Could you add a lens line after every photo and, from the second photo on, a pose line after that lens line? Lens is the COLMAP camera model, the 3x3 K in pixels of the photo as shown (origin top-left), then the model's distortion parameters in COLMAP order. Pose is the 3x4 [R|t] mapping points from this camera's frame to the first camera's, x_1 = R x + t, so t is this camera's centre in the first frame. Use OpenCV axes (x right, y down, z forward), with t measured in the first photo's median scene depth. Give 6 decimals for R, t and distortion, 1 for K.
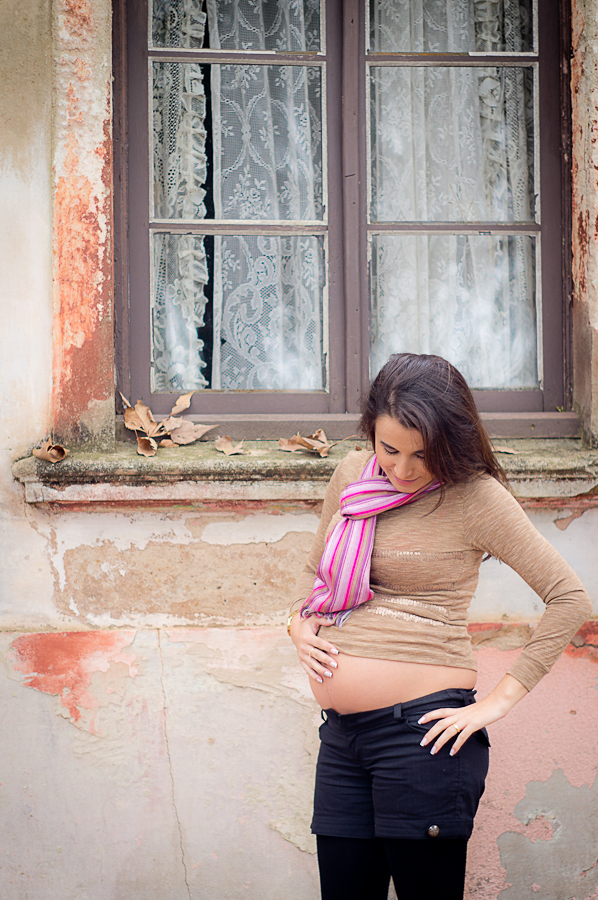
lens RADIAL K [[2027.3, 0, 315.4], [0, 2027.3, 484.6], [0, 0, 1]] dist [-0.069330, 0.000000]
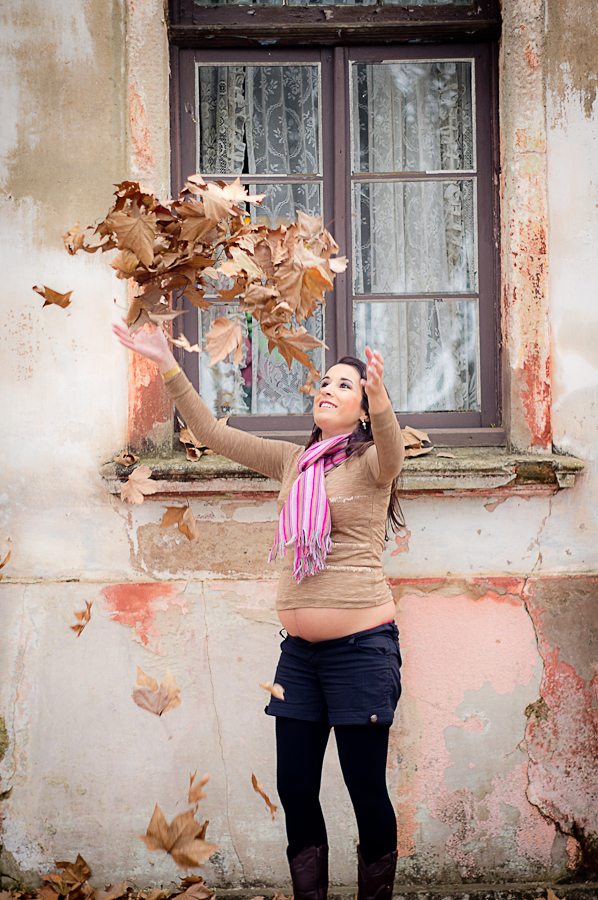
lens RADIAL K [[2027.3, 0, 357.6], [0, 2027.3, 493.0], [0, 0, 1]] dist [-0.069330, 0.000000]
pose [[0.995333, -0.004141, -0.096411, 0.167213], [0.004669, 0.999975, 0.005258, 0.001500], [0.096387, -0.005684, 0.995328, -0.411952]]
